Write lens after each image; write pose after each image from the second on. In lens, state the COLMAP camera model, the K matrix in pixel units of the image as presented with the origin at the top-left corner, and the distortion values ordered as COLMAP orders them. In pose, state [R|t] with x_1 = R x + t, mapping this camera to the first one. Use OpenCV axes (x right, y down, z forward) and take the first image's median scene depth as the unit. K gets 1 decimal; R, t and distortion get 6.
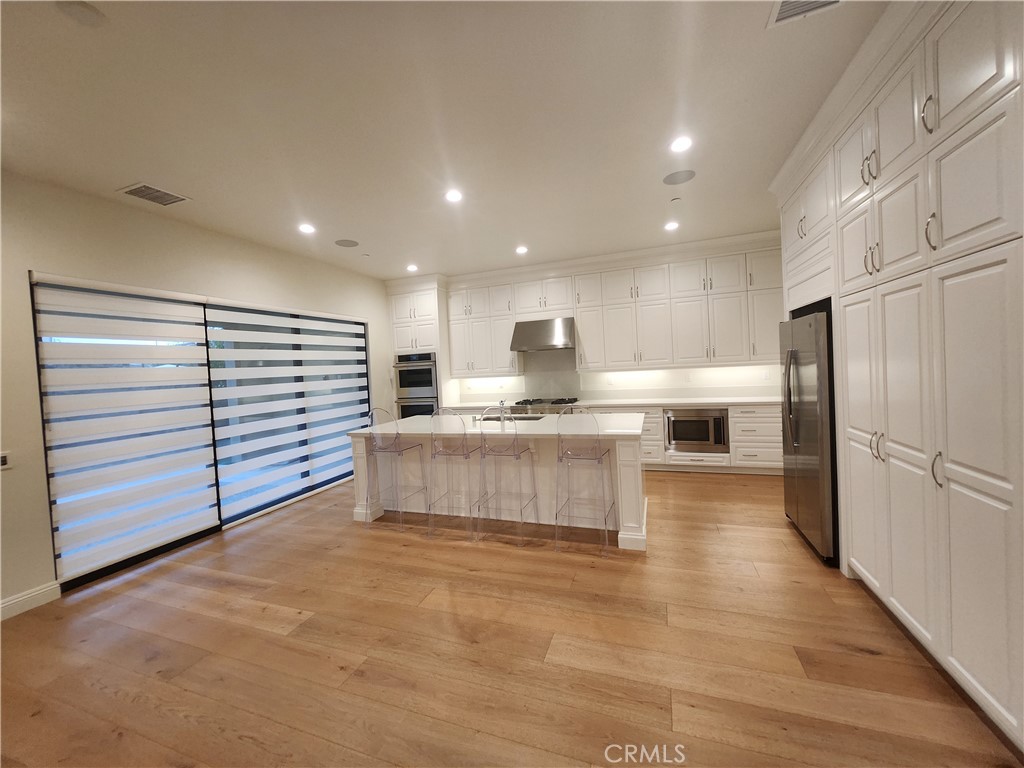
lens RADIAL K [[401.7, 0, 504.9], [0, 401.7, 377.8], [0, 0, 1]] dist [-0.000435, 0.000199]
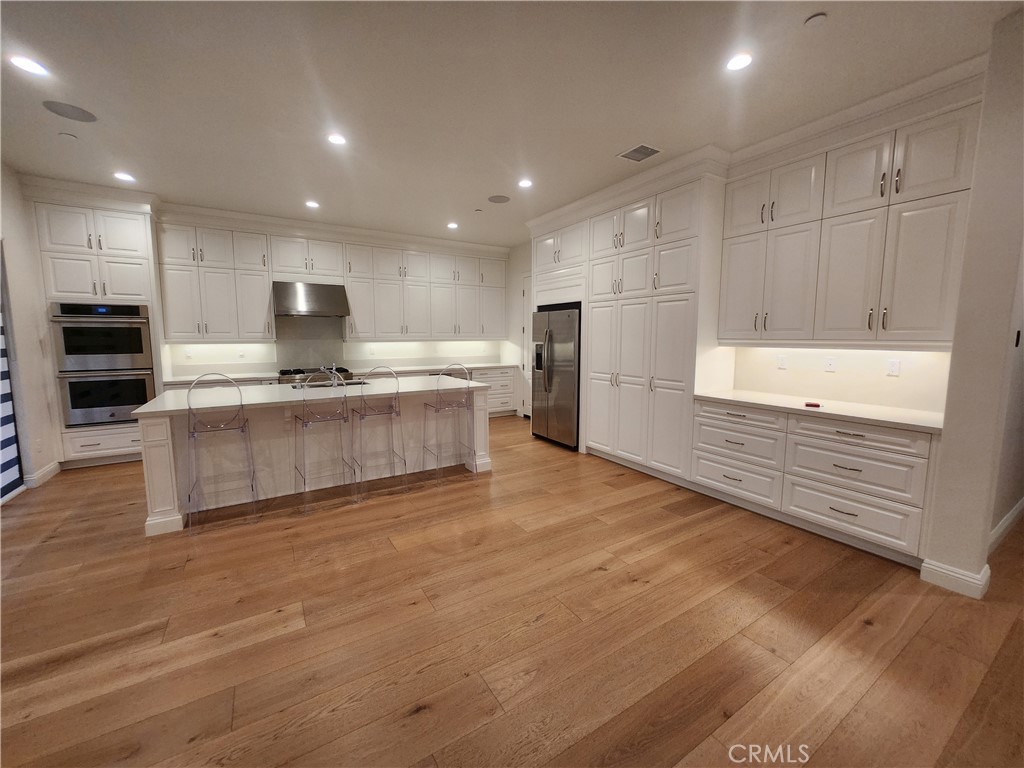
lens RADIAL K [[401.7, 0, 504.9], [0, 401.7, 377.8], [0, 0, 1]] dist [-0.000435, 0.000199]
pose [[0.622323, -0.029836, 0.782191, -0.542642], [-0.011160, 0.998834, 0.046979, 0.039309], [-0.782681, -0.037965, 0.621264, 0.090224]]
